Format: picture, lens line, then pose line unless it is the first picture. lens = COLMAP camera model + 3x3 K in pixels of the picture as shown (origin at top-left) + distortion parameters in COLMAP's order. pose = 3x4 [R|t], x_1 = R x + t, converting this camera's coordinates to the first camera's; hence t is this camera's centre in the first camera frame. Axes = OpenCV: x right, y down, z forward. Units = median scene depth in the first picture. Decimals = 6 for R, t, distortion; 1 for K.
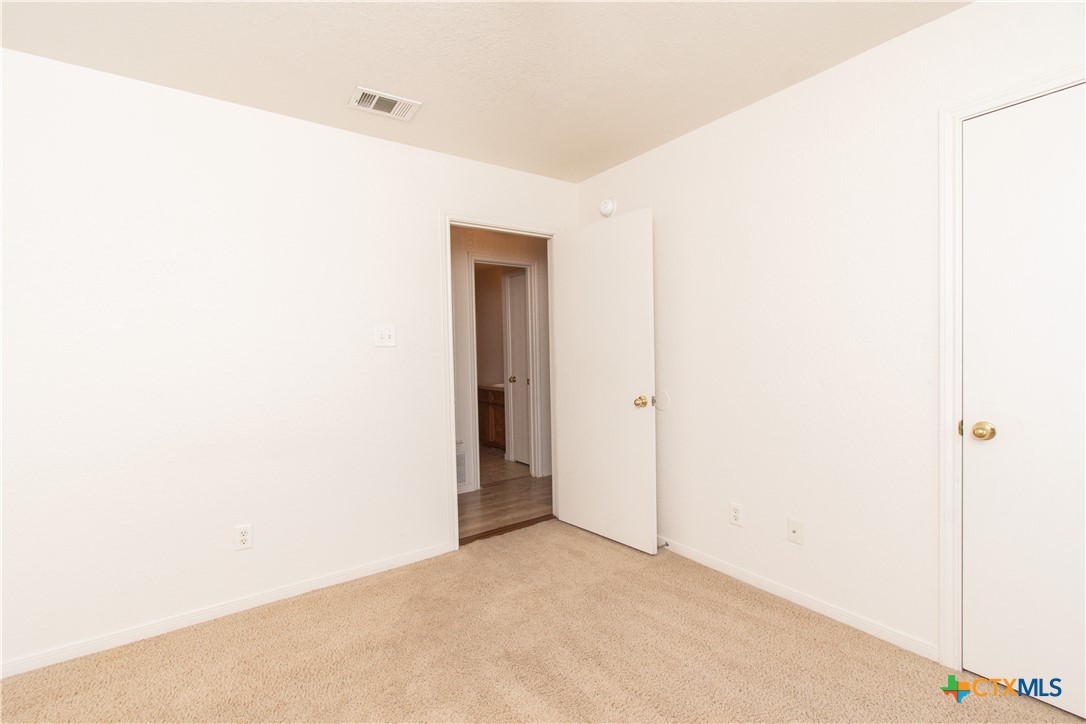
lens RADIAL K [[476.6, 0, 537.8], [0, 476.6, 363.0], [0, 0, 1]] dist [-0.000241, -0.000032]
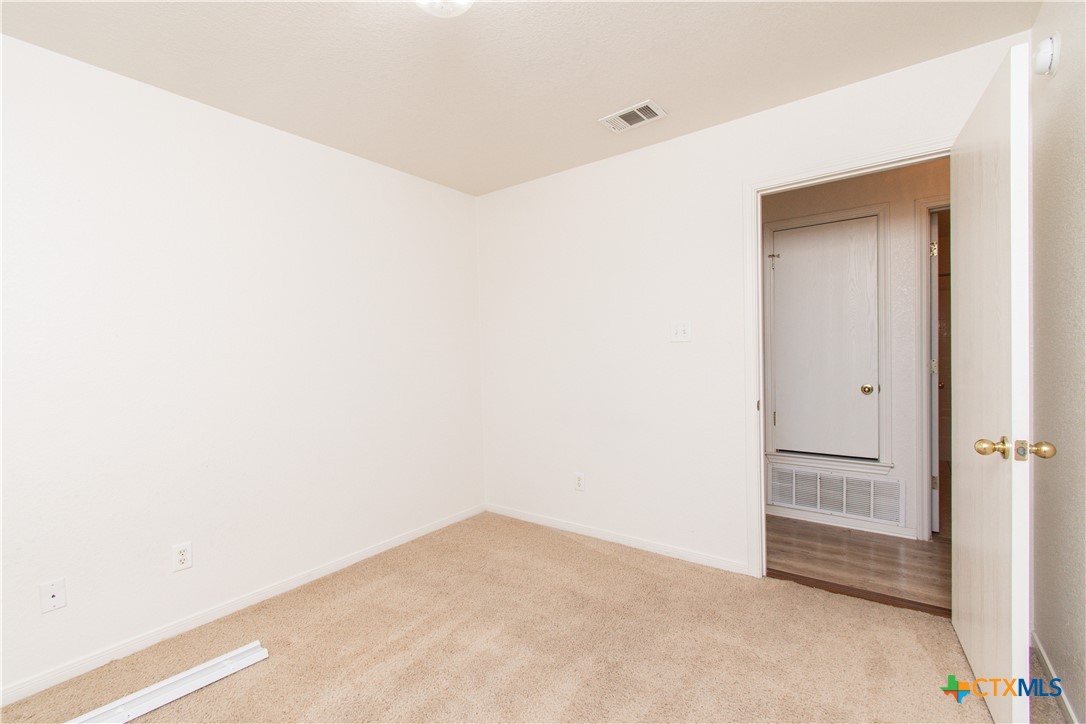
lens RADIAL K [[476.6, 0, 537.8], [0, 476.6, 363.0], [0, 0, 1]] dist [-0.000241, -0.000032]
pose [[0.312175, 0.038276, -0.949253, 0.464842], [-0.007733, 0.999257, 0.037749, -0.020966], [0.949993, -0.004444, 0.312239, 0.330476]]
